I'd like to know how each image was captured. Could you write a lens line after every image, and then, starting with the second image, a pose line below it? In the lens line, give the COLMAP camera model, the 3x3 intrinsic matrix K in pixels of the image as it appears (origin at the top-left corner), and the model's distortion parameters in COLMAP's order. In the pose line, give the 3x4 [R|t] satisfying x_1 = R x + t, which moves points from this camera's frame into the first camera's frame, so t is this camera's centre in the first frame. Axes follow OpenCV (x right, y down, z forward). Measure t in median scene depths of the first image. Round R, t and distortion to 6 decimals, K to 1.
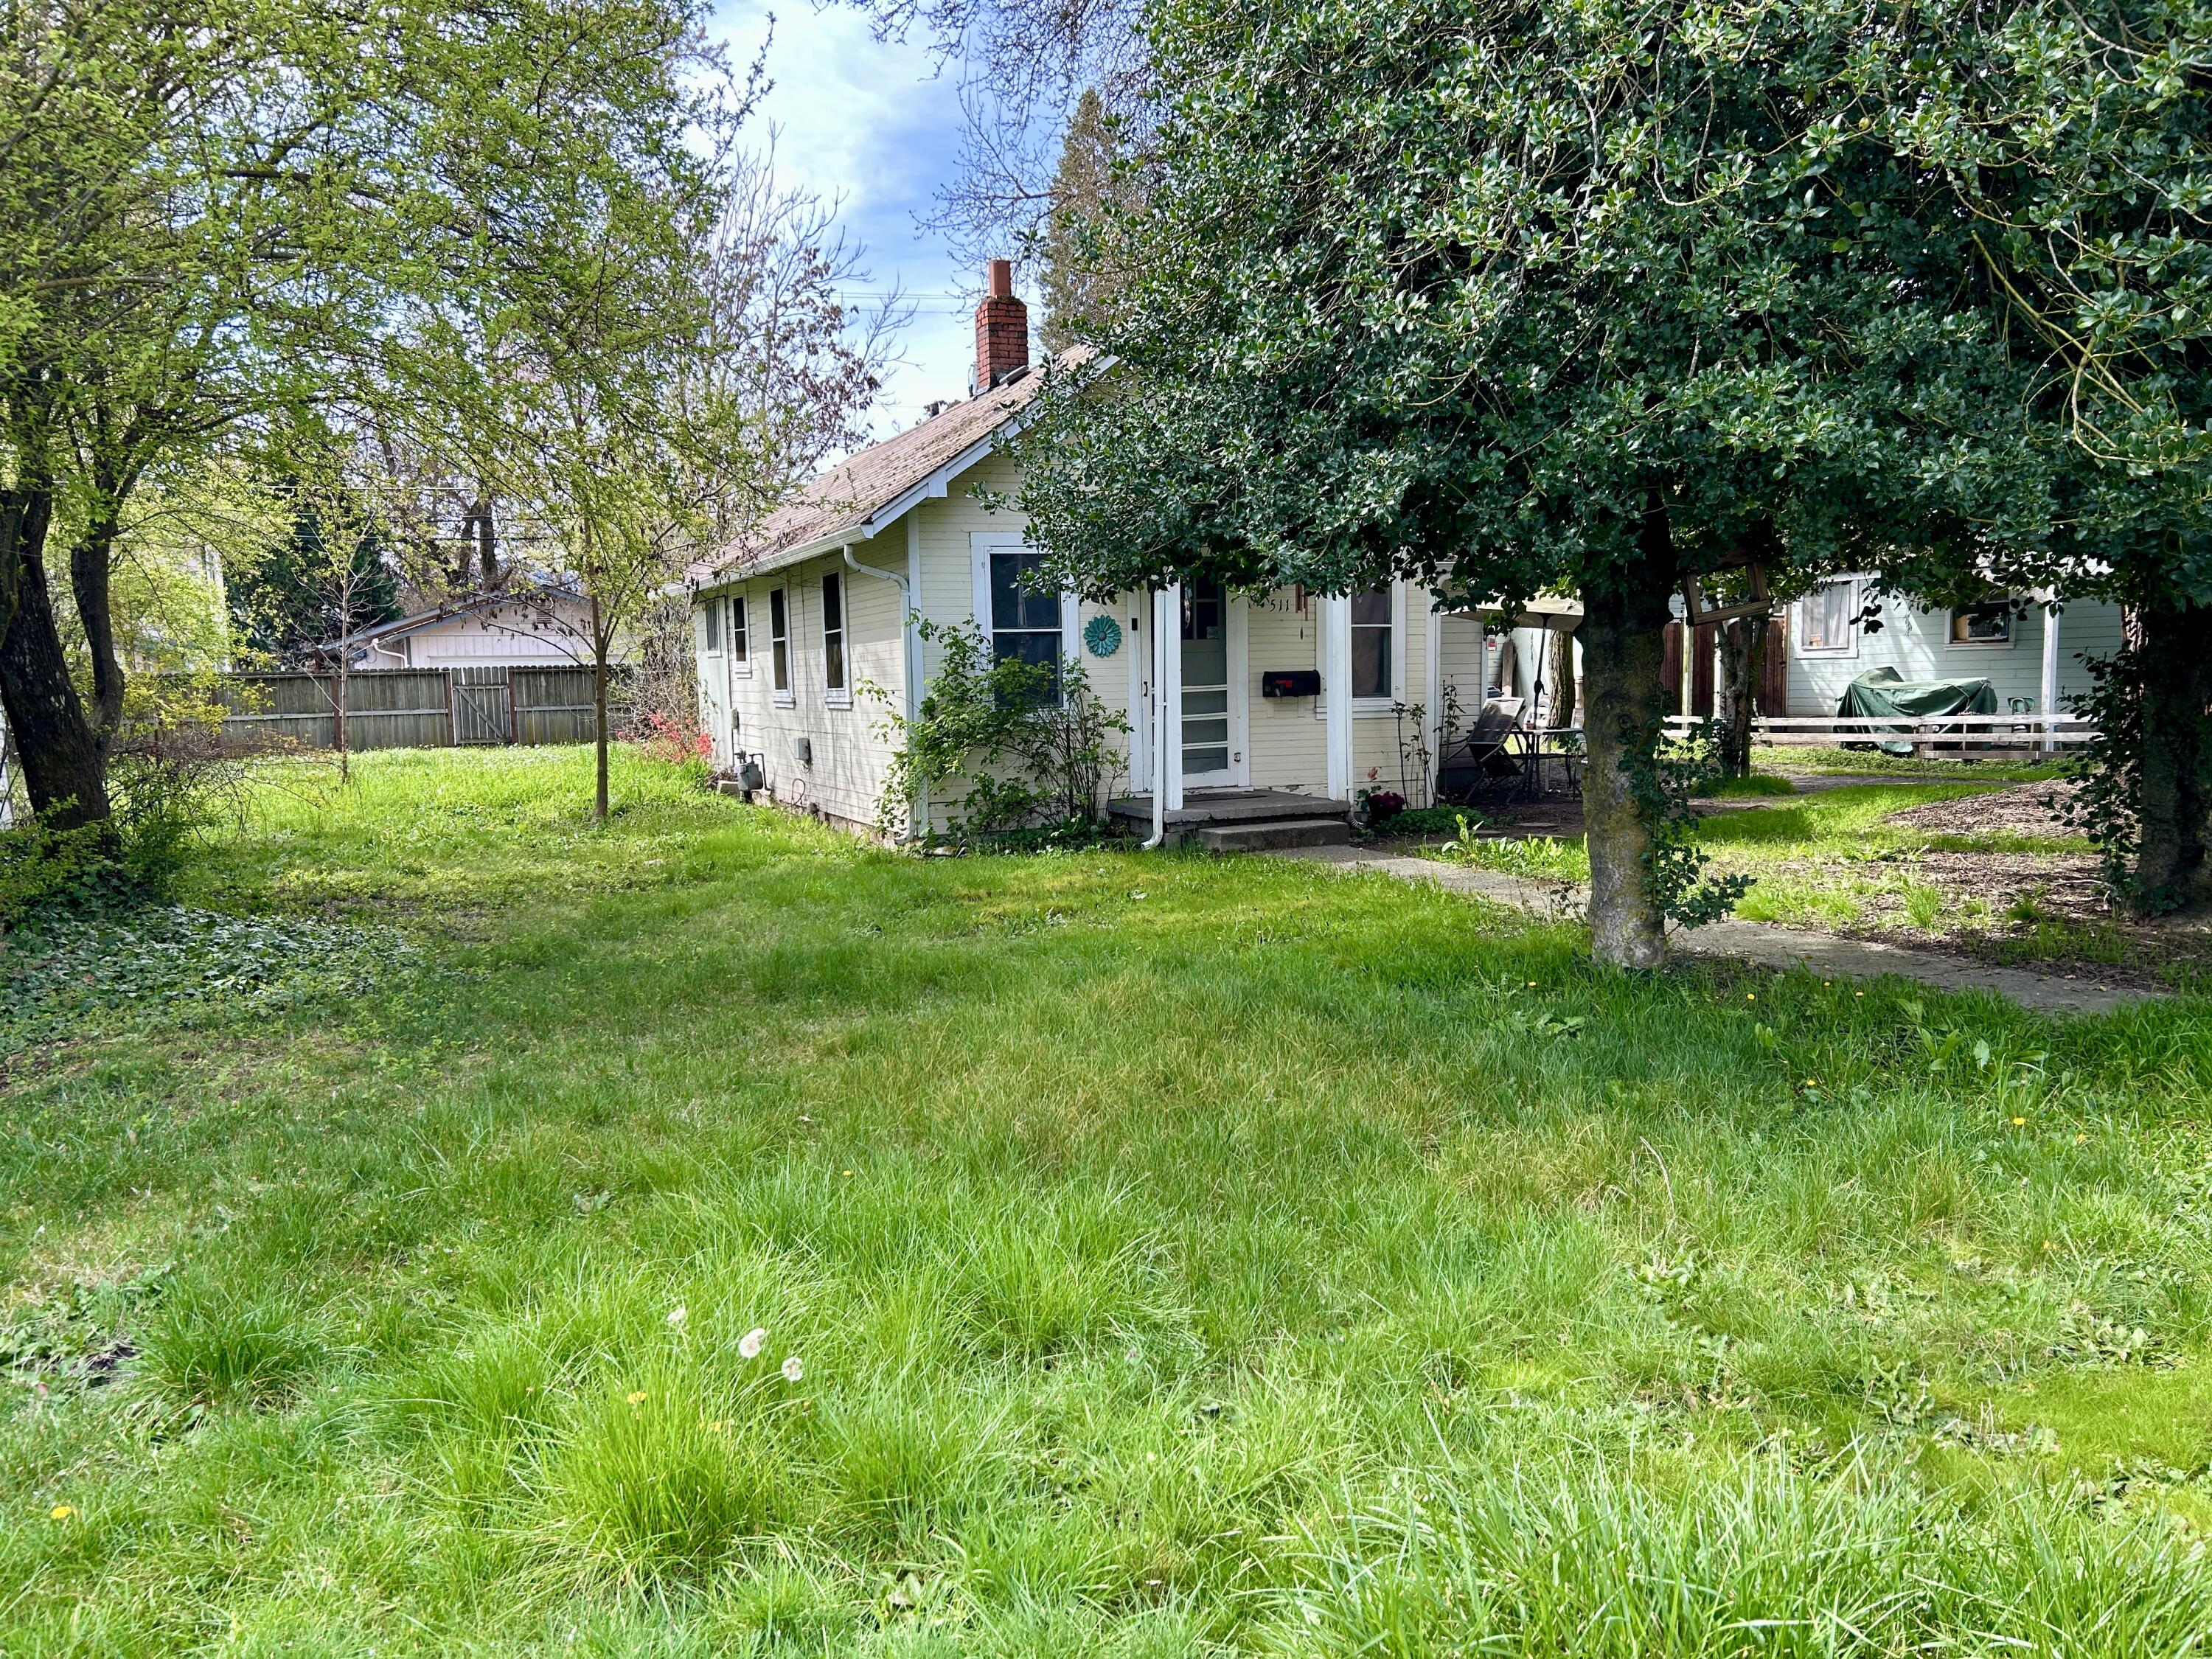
lens RADIAL K [[1642.2, 0, 1090.6], [0, 1642.2, 851.9], [0, 0, 1]] dist [0.091126, -0.131546]
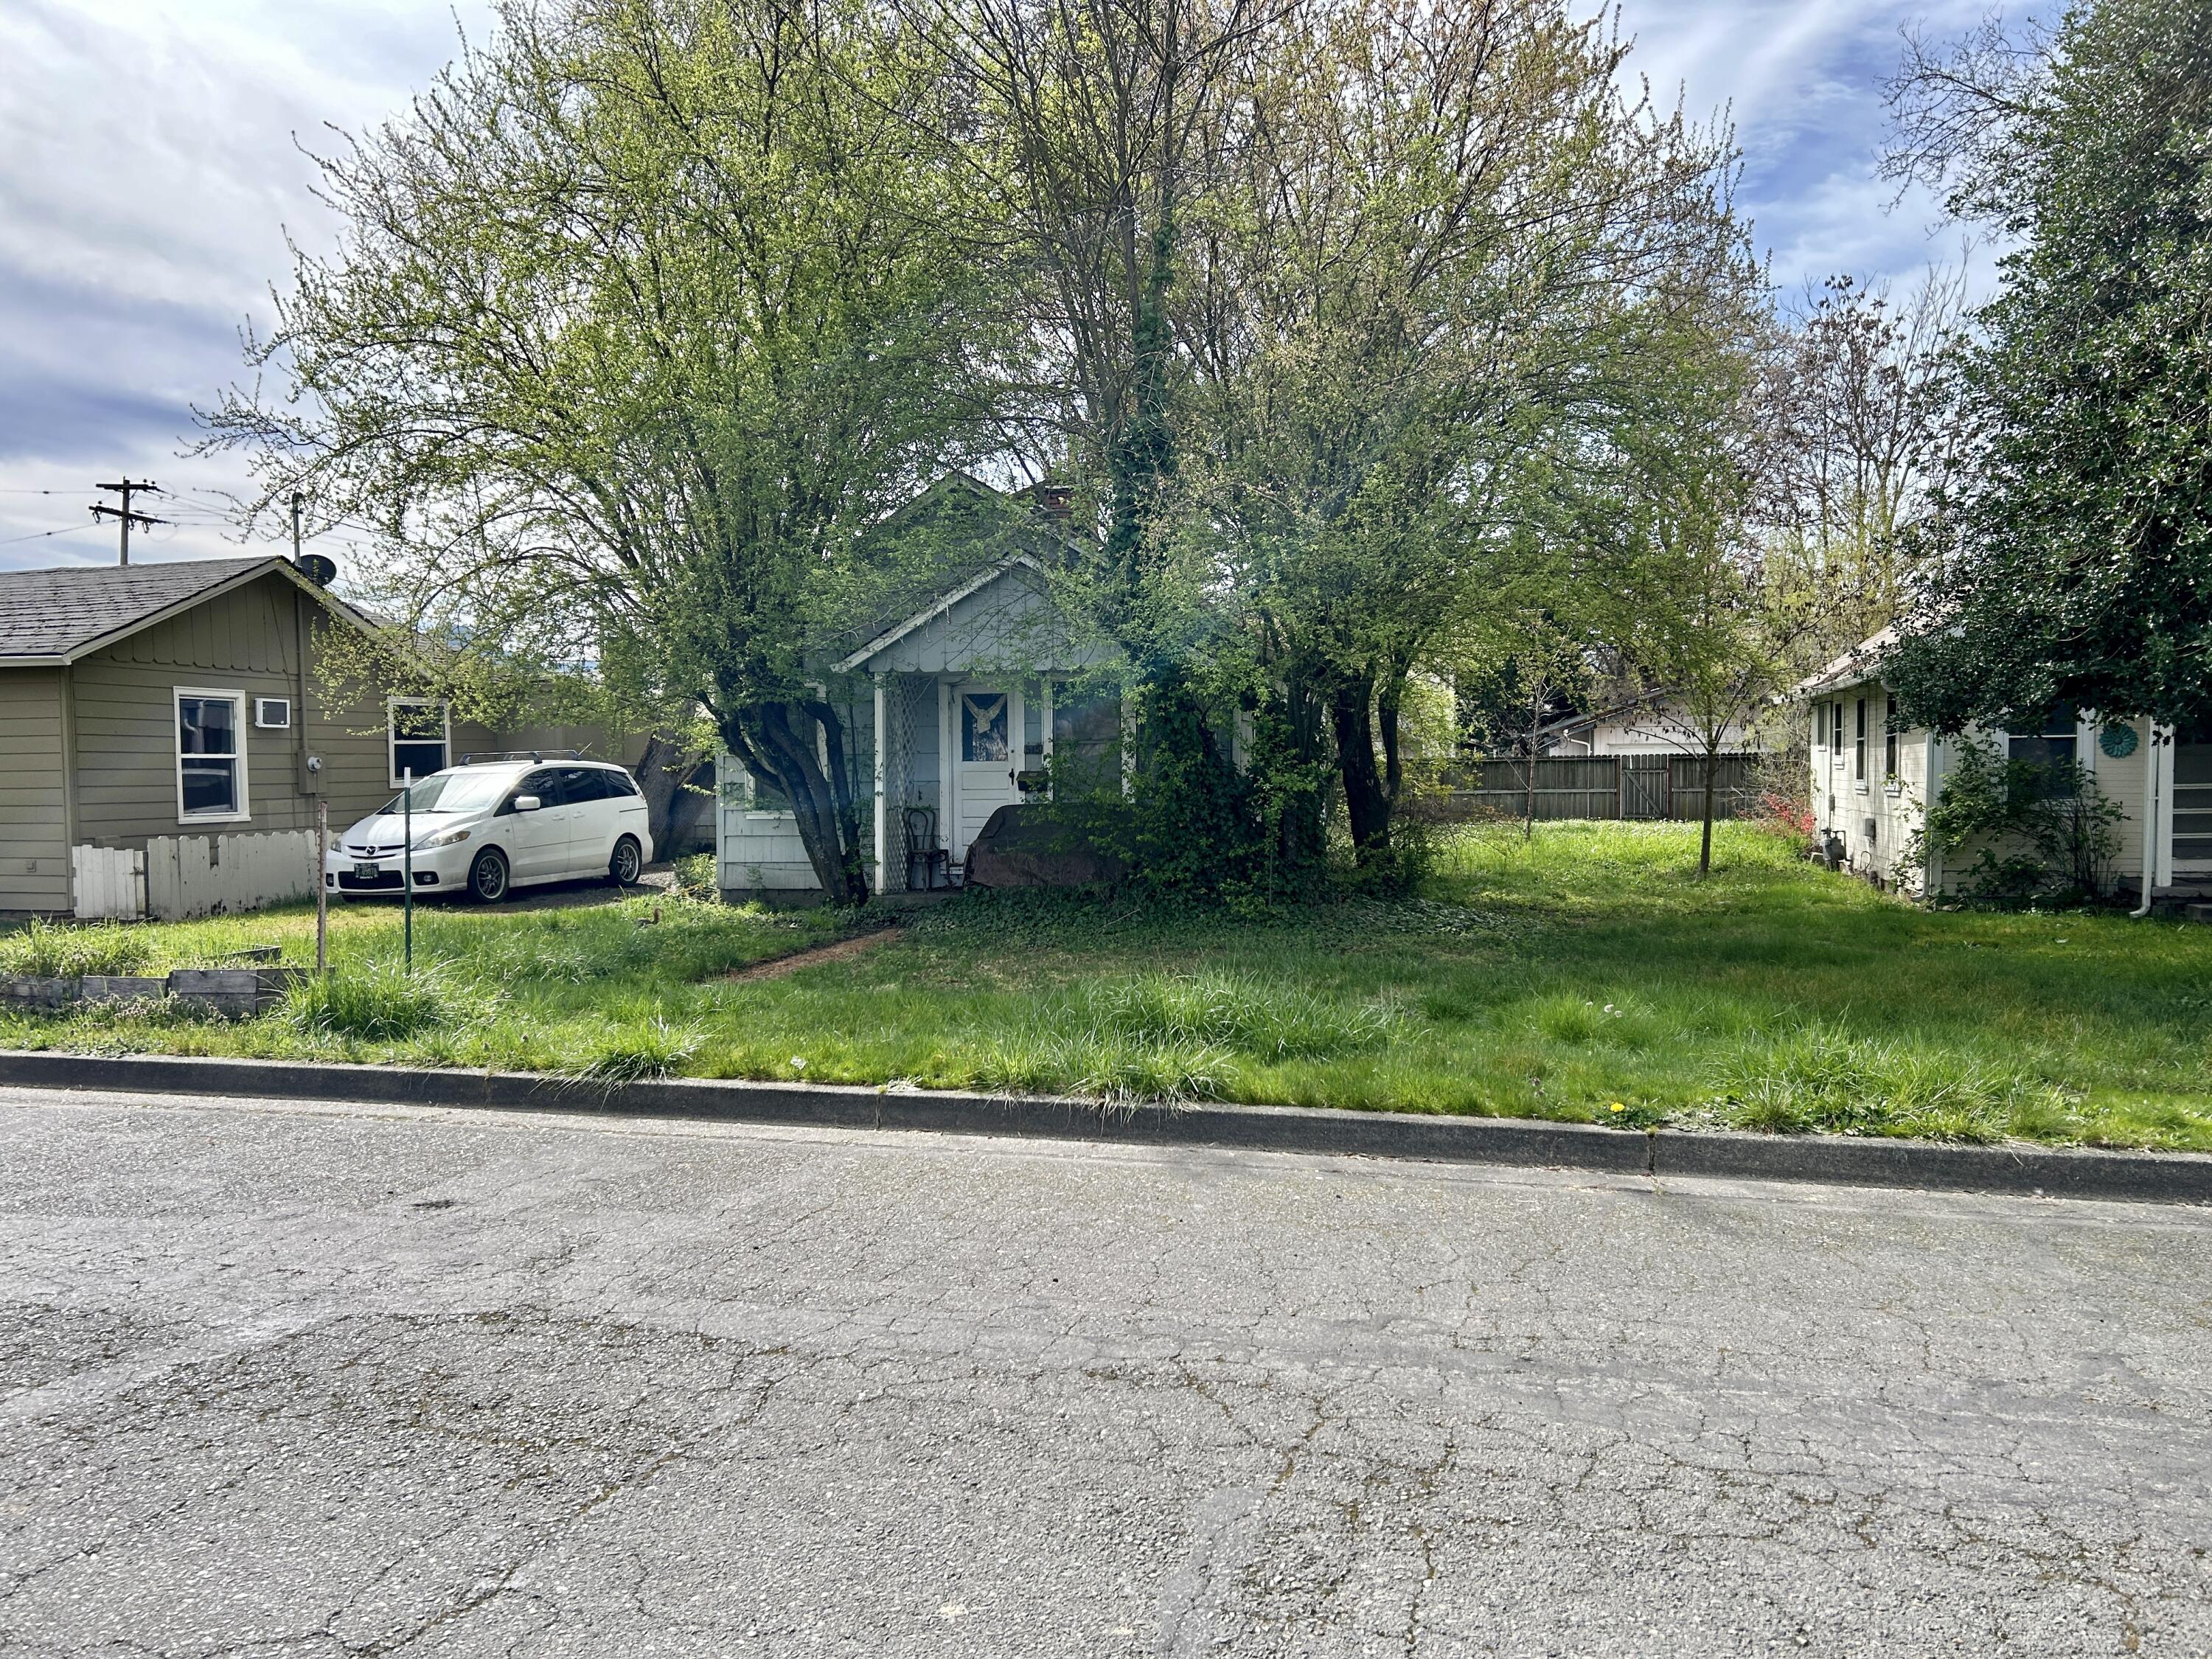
lens RADIAL K [[1653.3, 0, 1089.0], [0, 1653.3, 831.3], [0, 0, 1]] dist [0.093998, -0.135457]
pose [[0.770611, 0.037554, -0.636198, 0.201966], [-0.075666, 0.996593, -0.032825, 0.030520], [0.632798, 0.073434, 0.770827, -0.397230]]
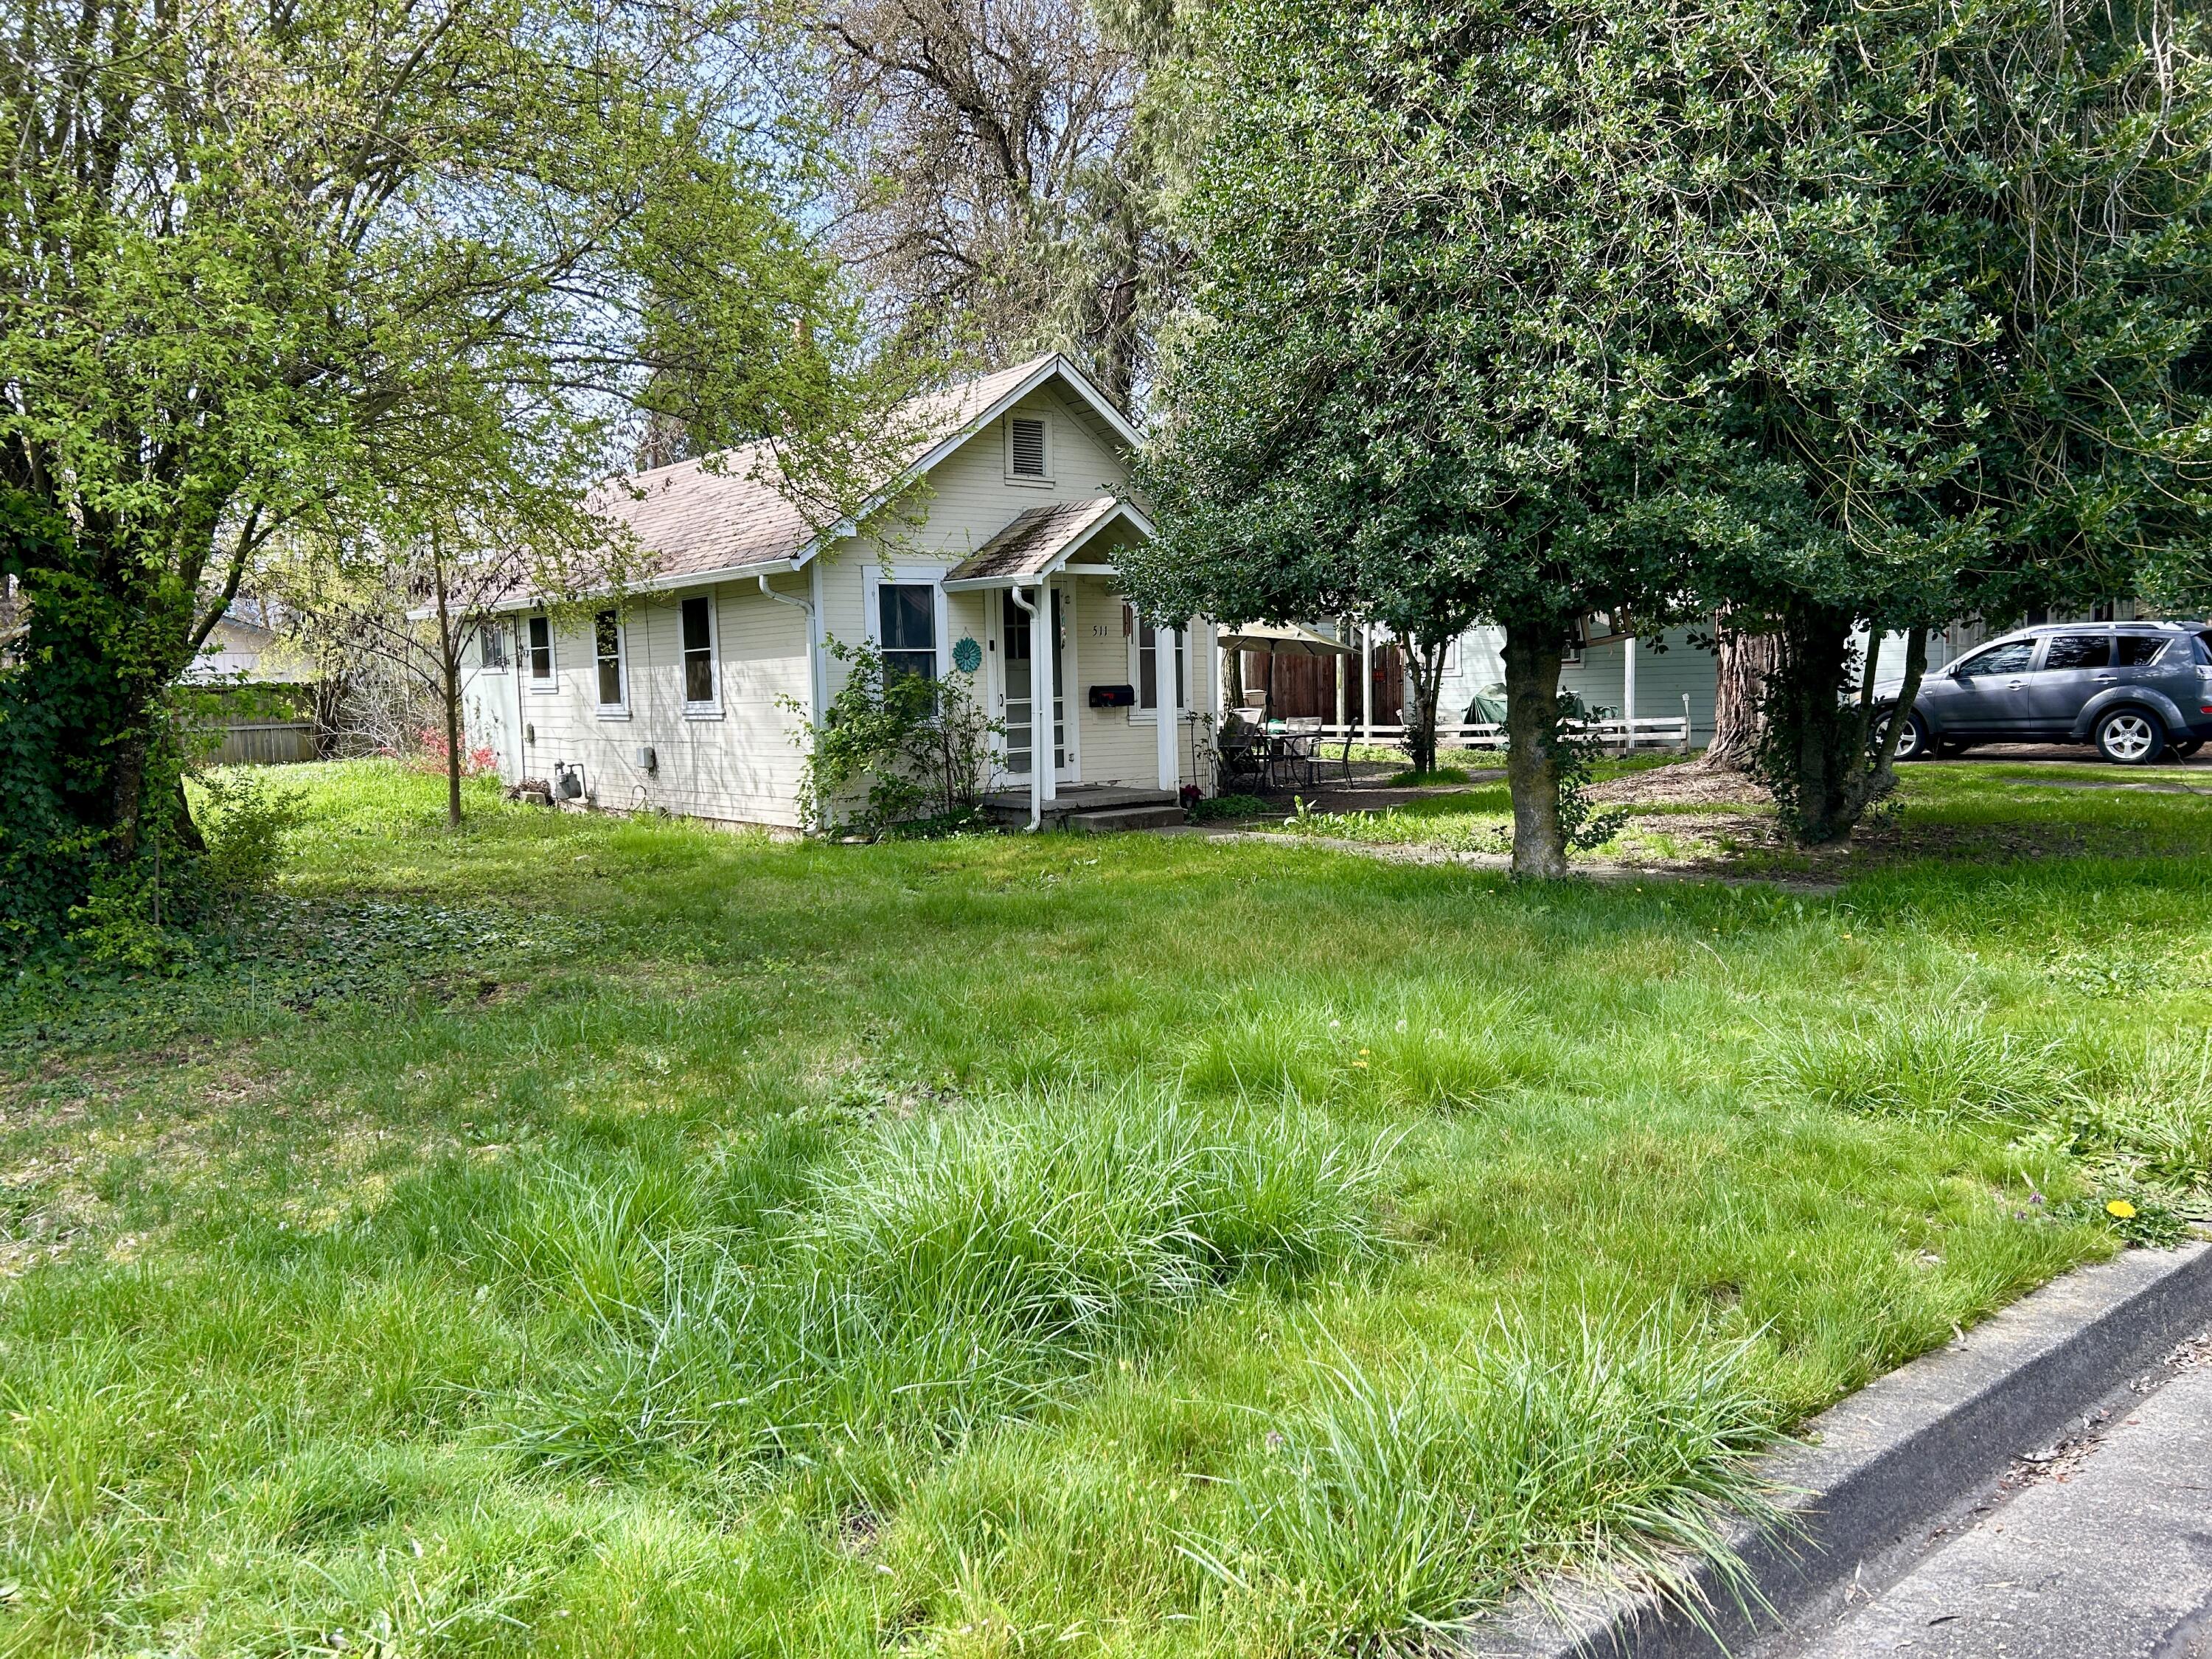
lens RADIAL K [[1653.3, 0, 1089.0], [0, 1653.3, 831.3], [0, 0, 1]] dist [0.093998, -0.135457]
pose [[0.963304, -0.026113, 0.267140, -0.217540], [0.032876, 0.999241, -0.020874, 0.021024], [-0.266392, 0.028890, 0.963432, -0.152507]]
